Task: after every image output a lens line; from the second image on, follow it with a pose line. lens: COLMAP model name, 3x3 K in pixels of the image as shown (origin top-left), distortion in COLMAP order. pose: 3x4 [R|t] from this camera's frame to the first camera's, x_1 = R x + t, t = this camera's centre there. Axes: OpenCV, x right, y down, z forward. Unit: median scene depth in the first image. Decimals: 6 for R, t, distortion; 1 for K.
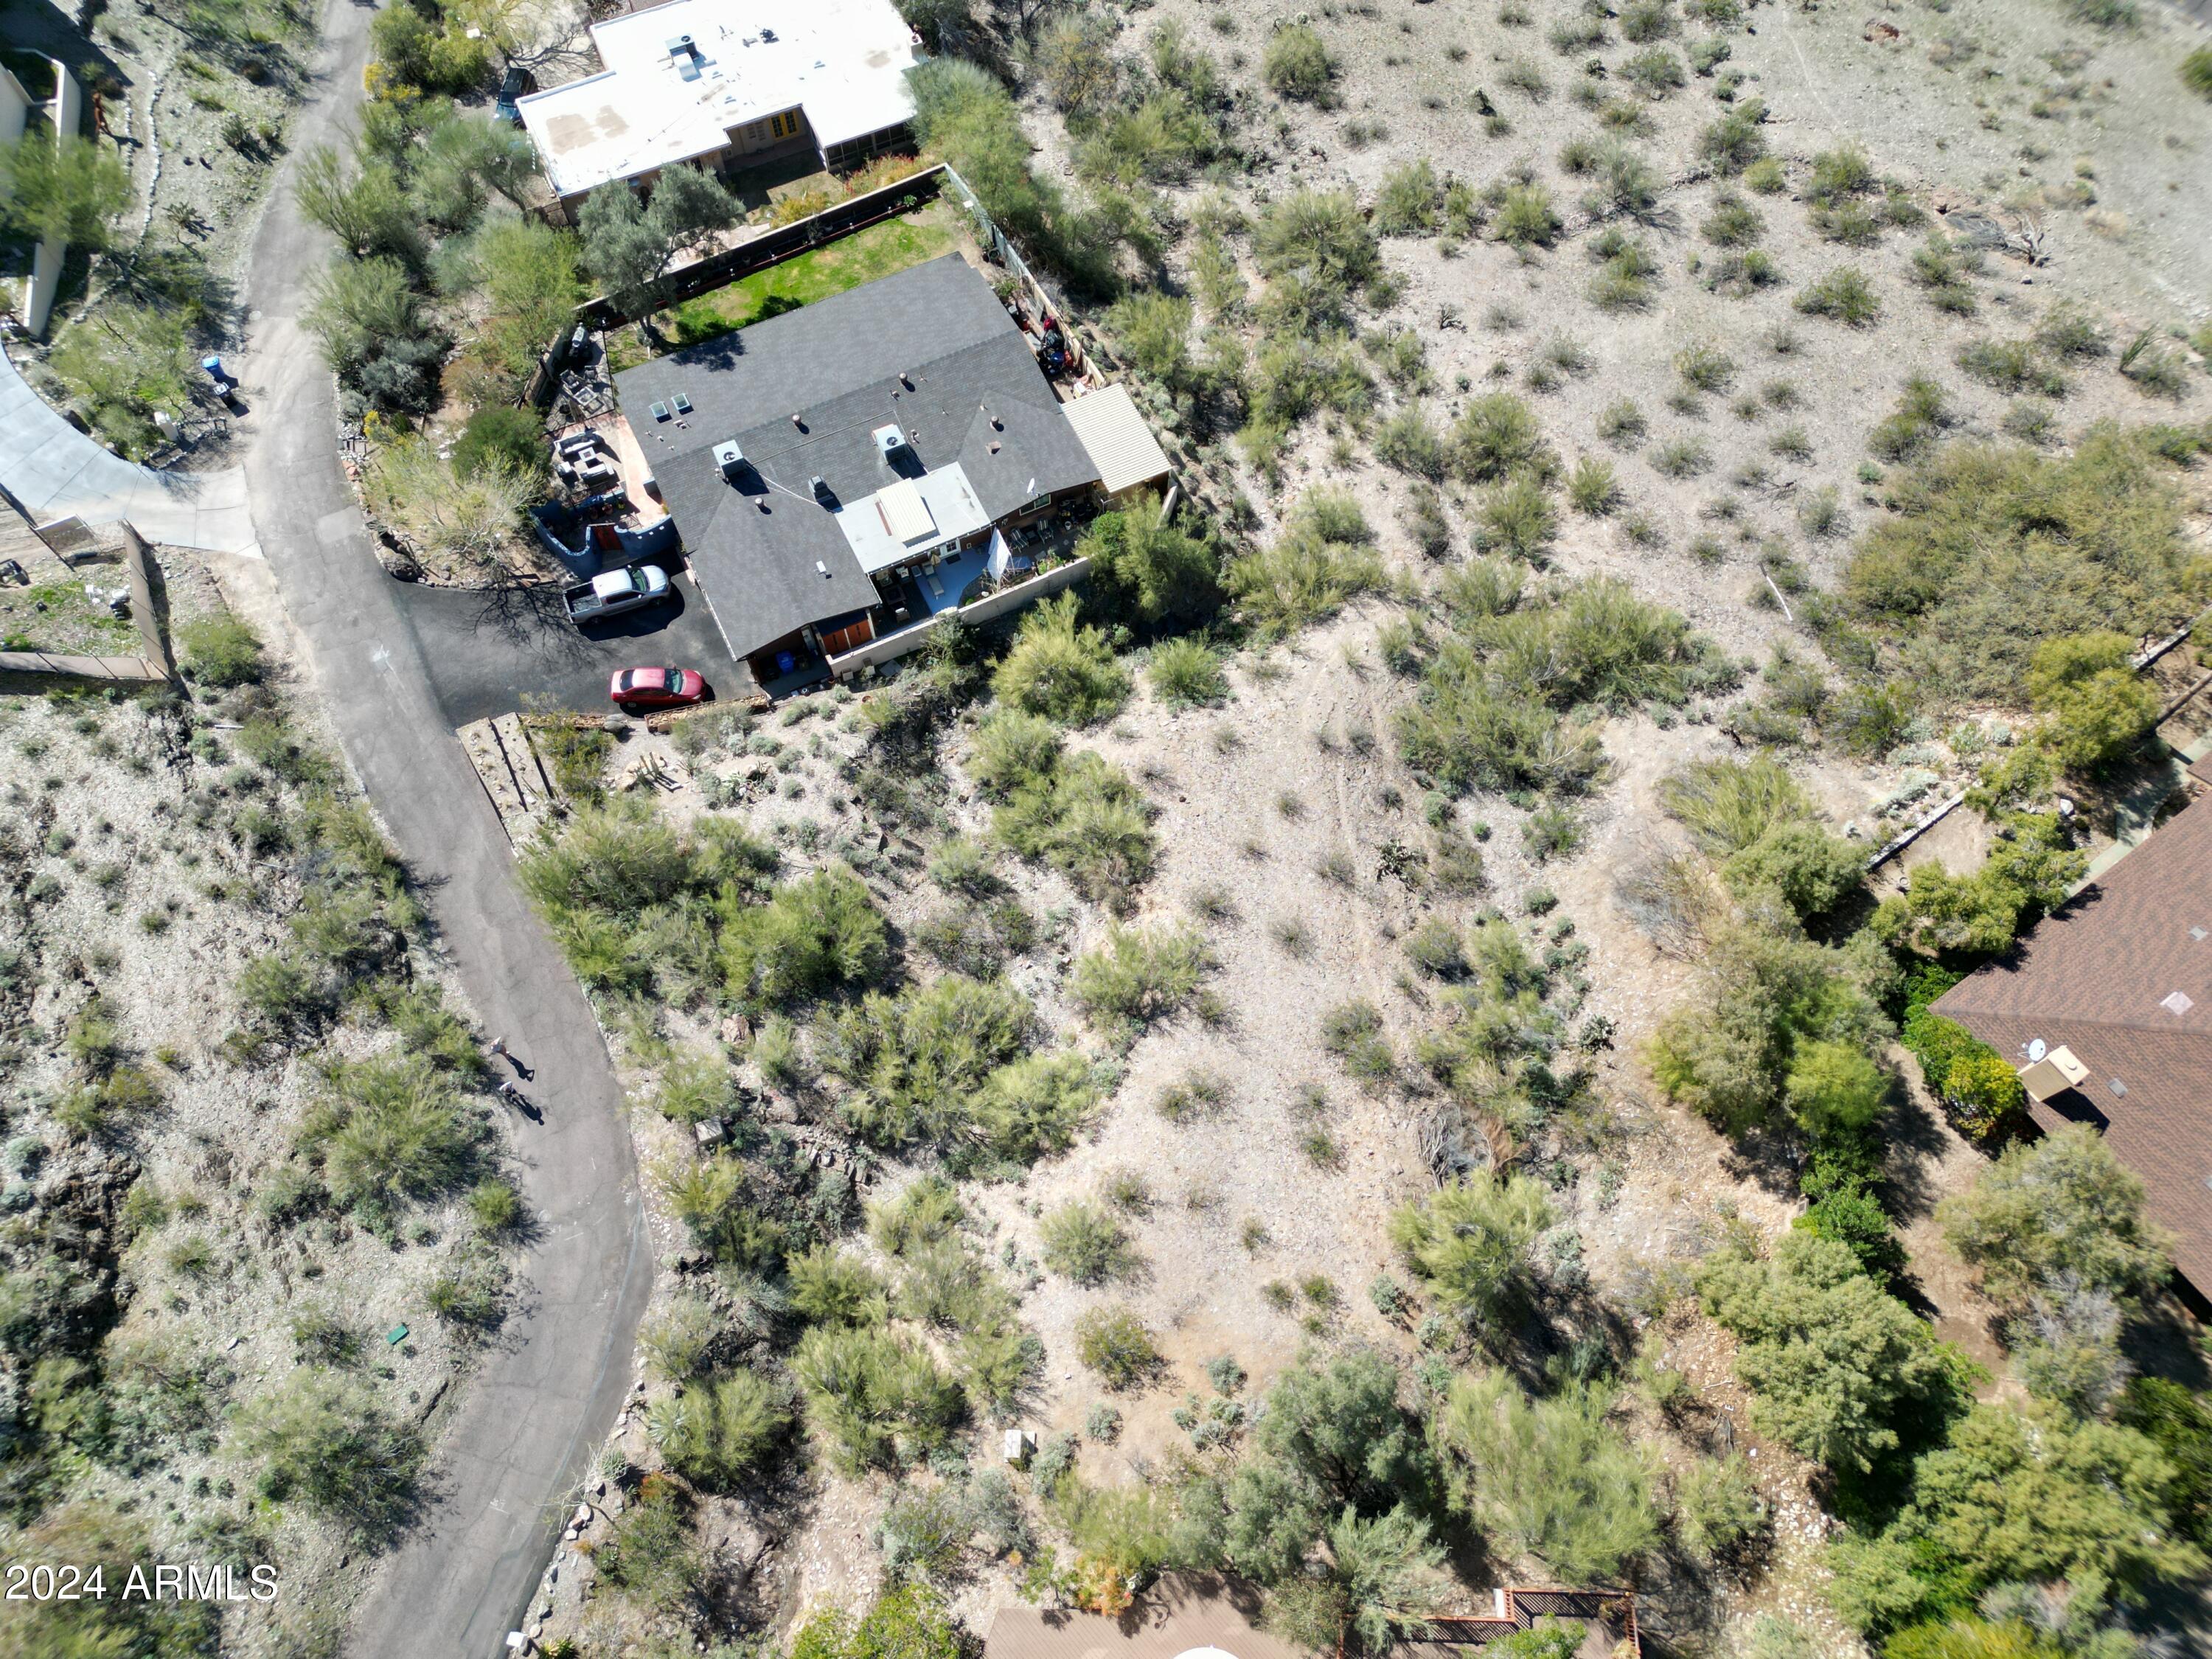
lens RADIAL K [[1554.0, 0, 1105.0], [0, 1554.0, 826.3], [0, 0, 1]] dist [0.075417, -0.080906]
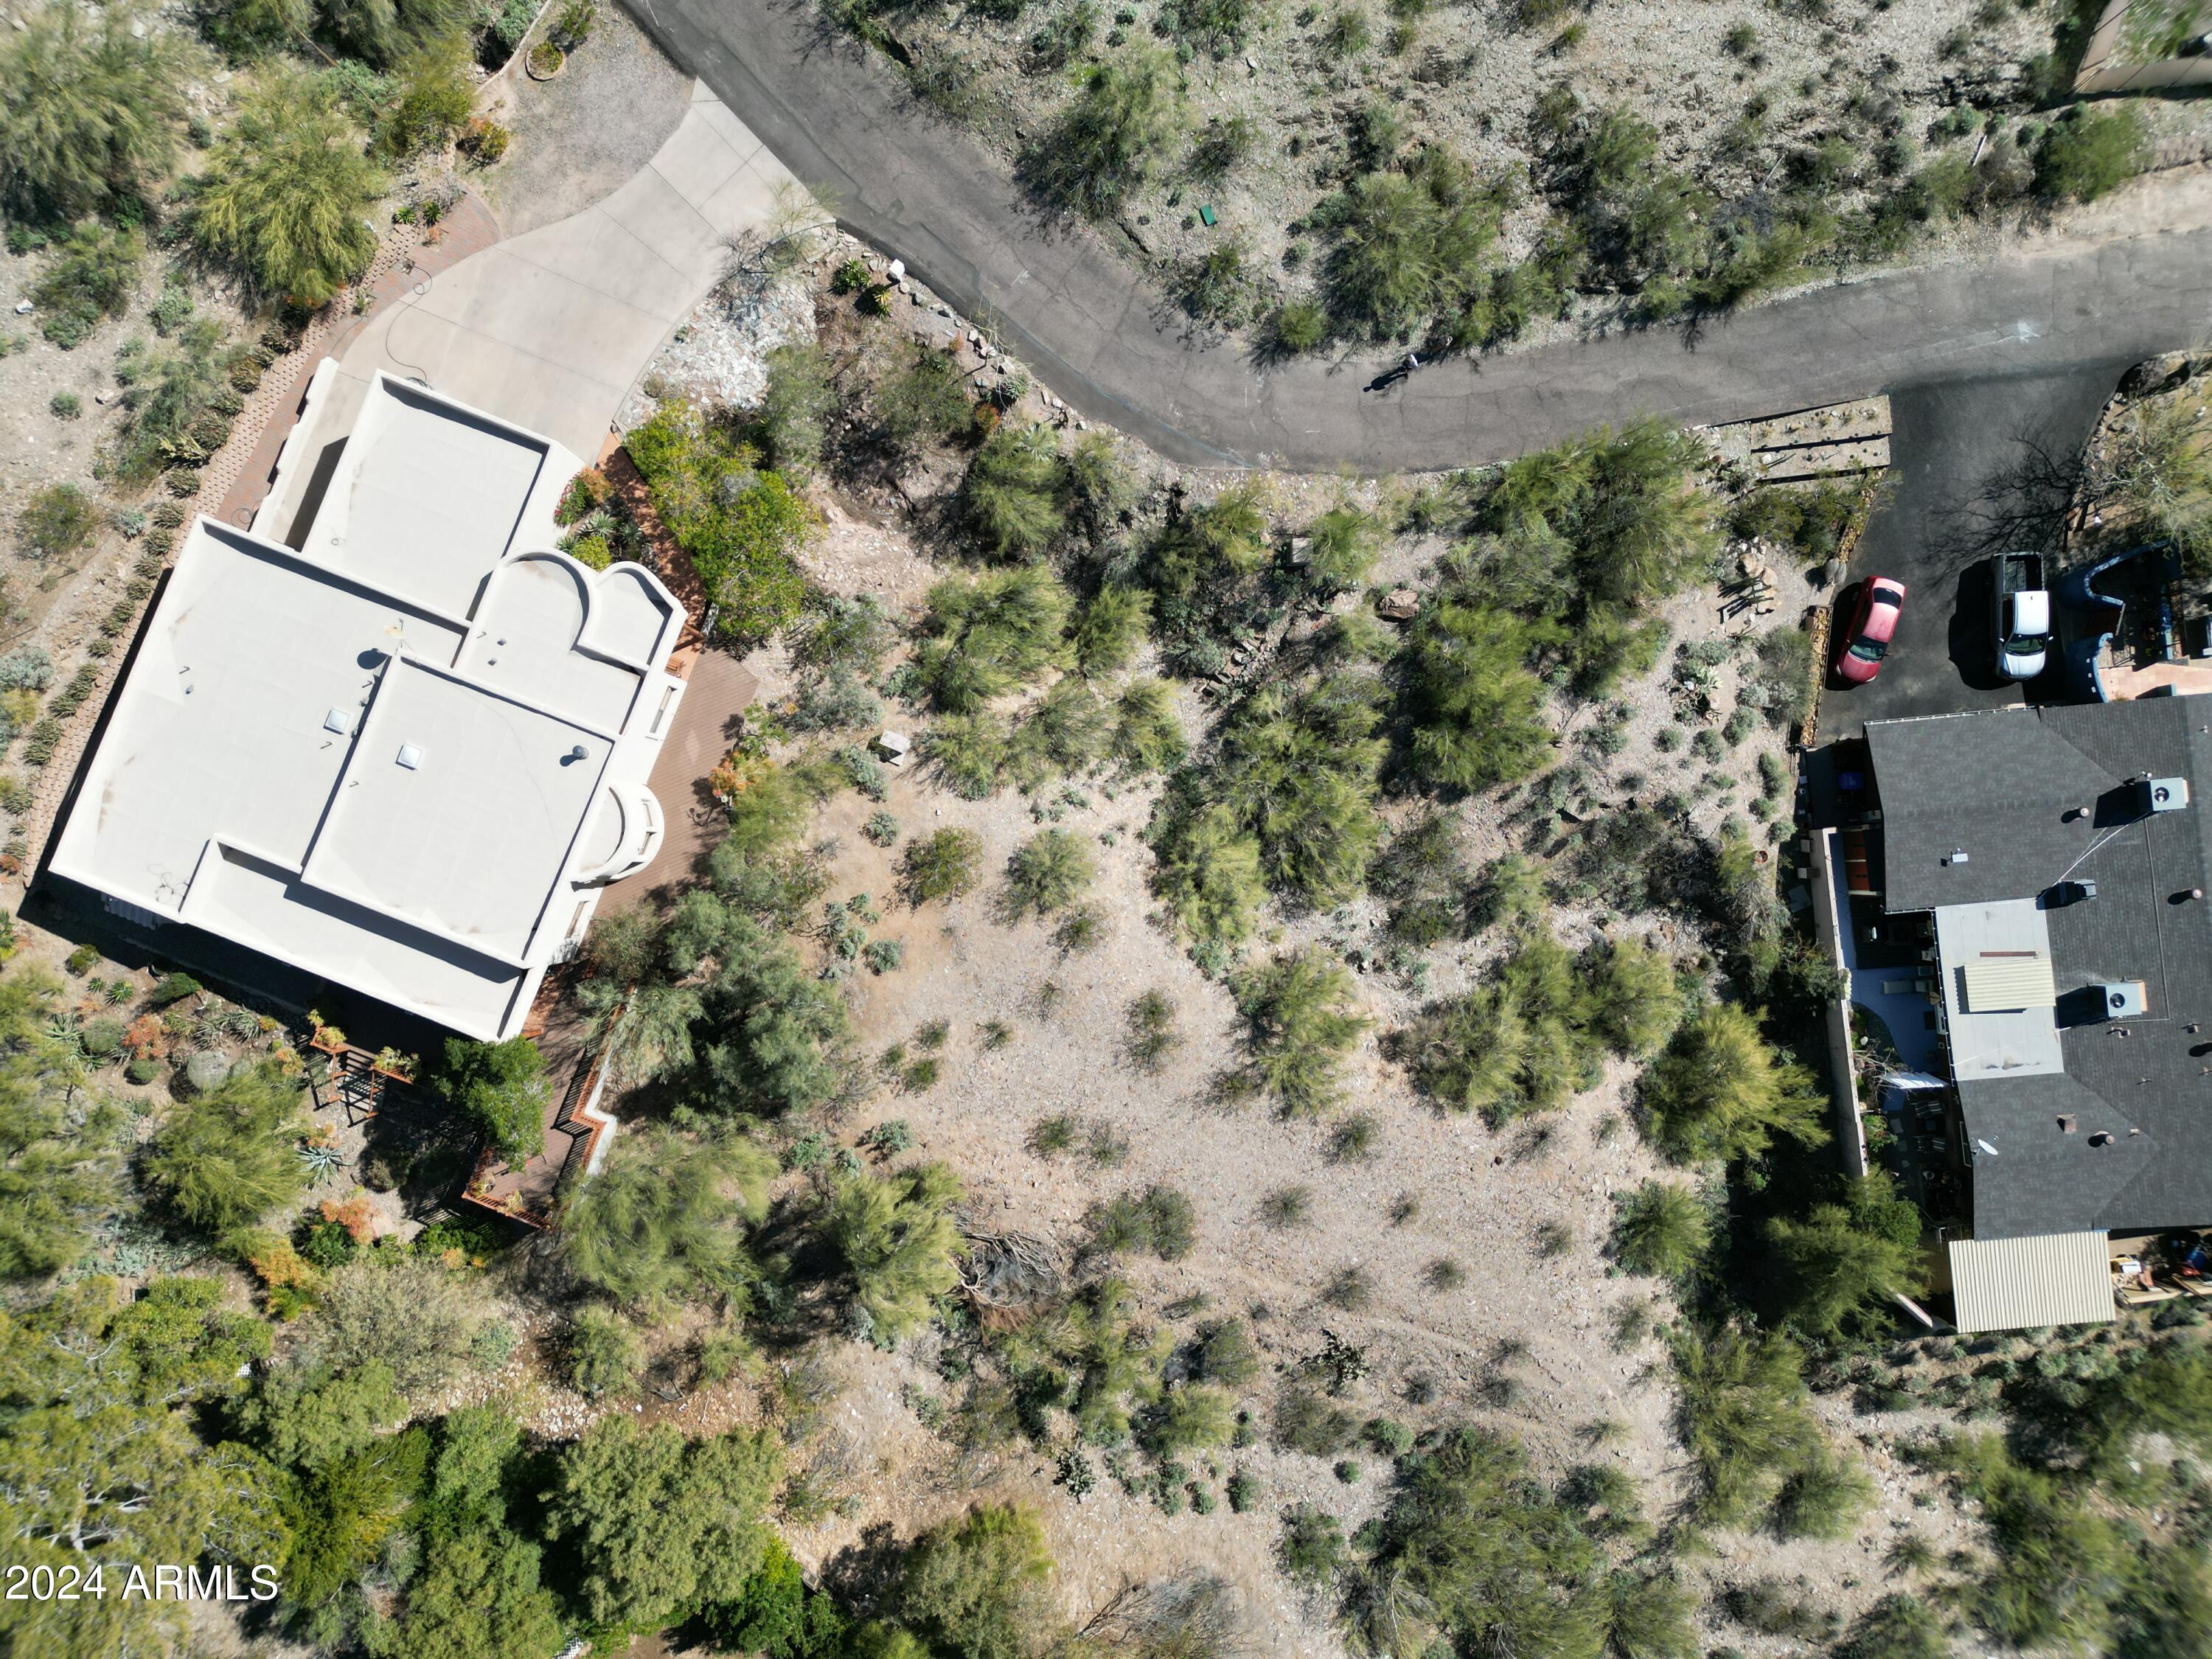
lens RADIAL K [[1560.2, 0, 1106.0], [0, 1560.2, 829.5], [0, 0, 1]] dist [0.057139, -0.055319]
pose [[-0.355377, 0.934463, -0.022032, -0.024334], [-0.842527, -0.310028, 0.440489, -0.159316], [0.404790, 0.175103, 0.897488, 0.103851]]
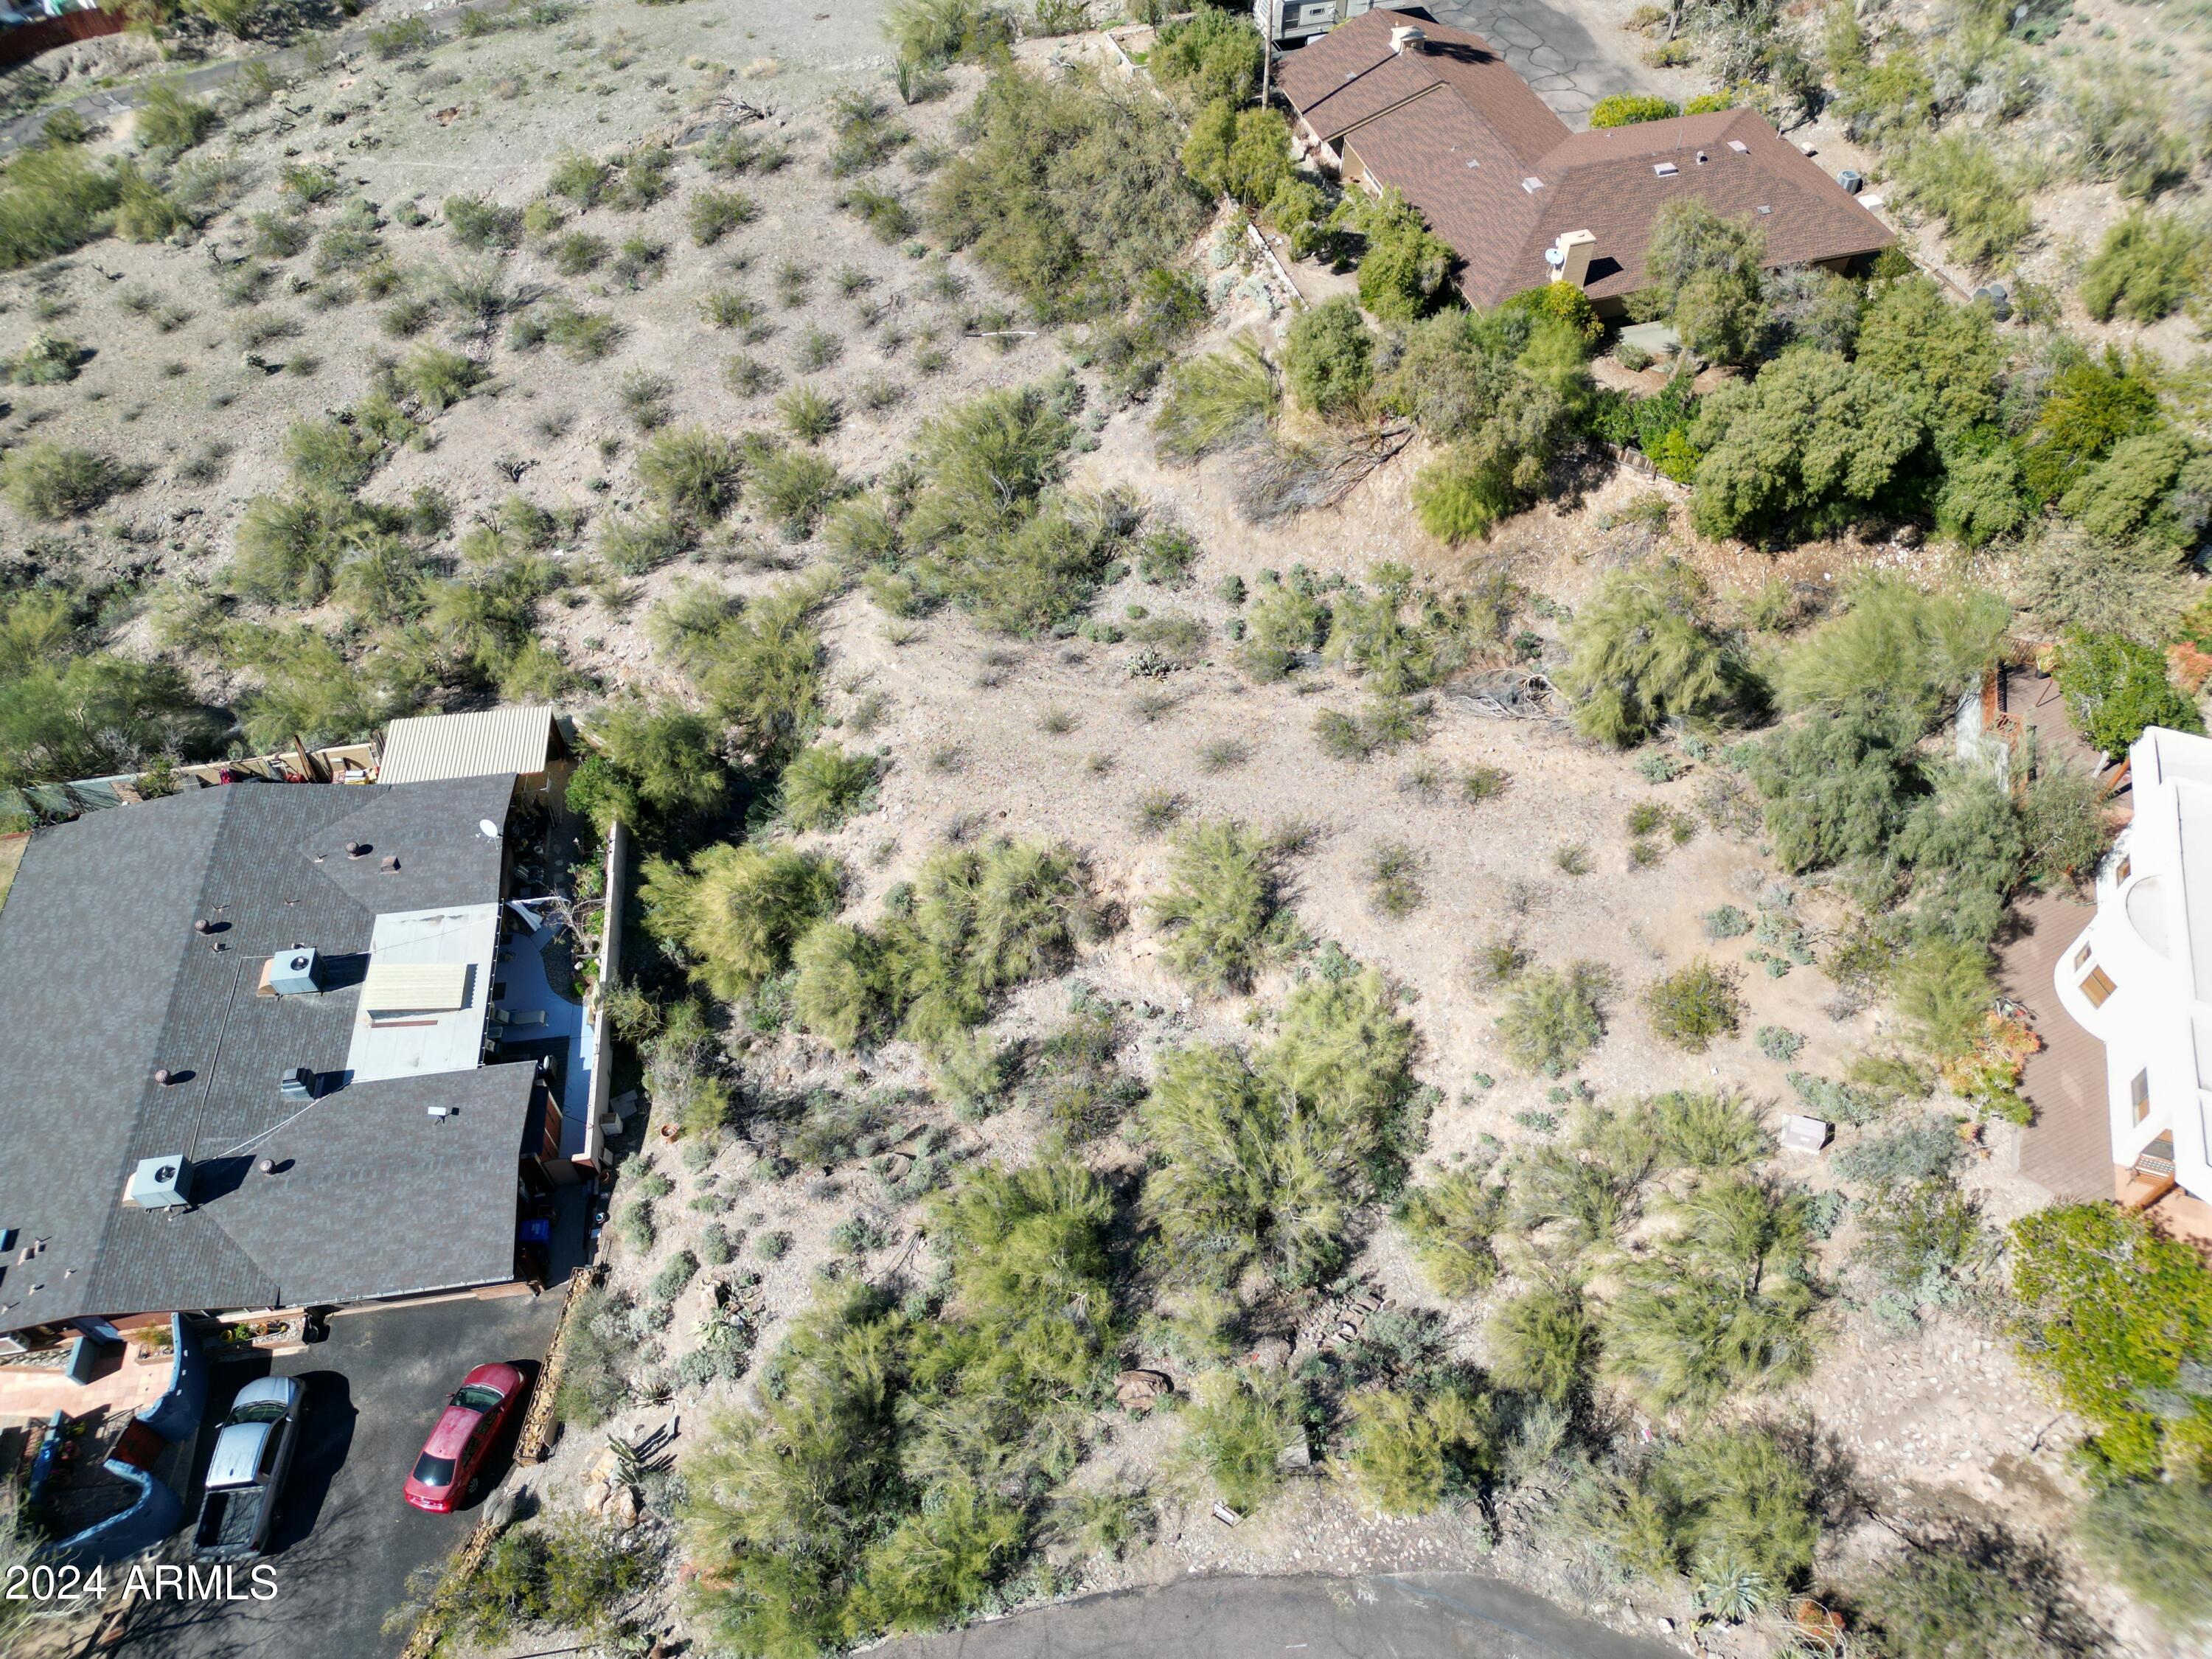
lens RADIAL K [[1549.7, 0, 1103.6], [0, 1549.7, 830.5], [0, 0, 1]] dist [0.056472, -0.047717]
pose [[0.315535, -0.733047, 0.602561, -0.426106], [0.858998, 0.490465, 0.146857, -0.086632], [-0.403188, 0.471260, 0.784445, 0.345219]]
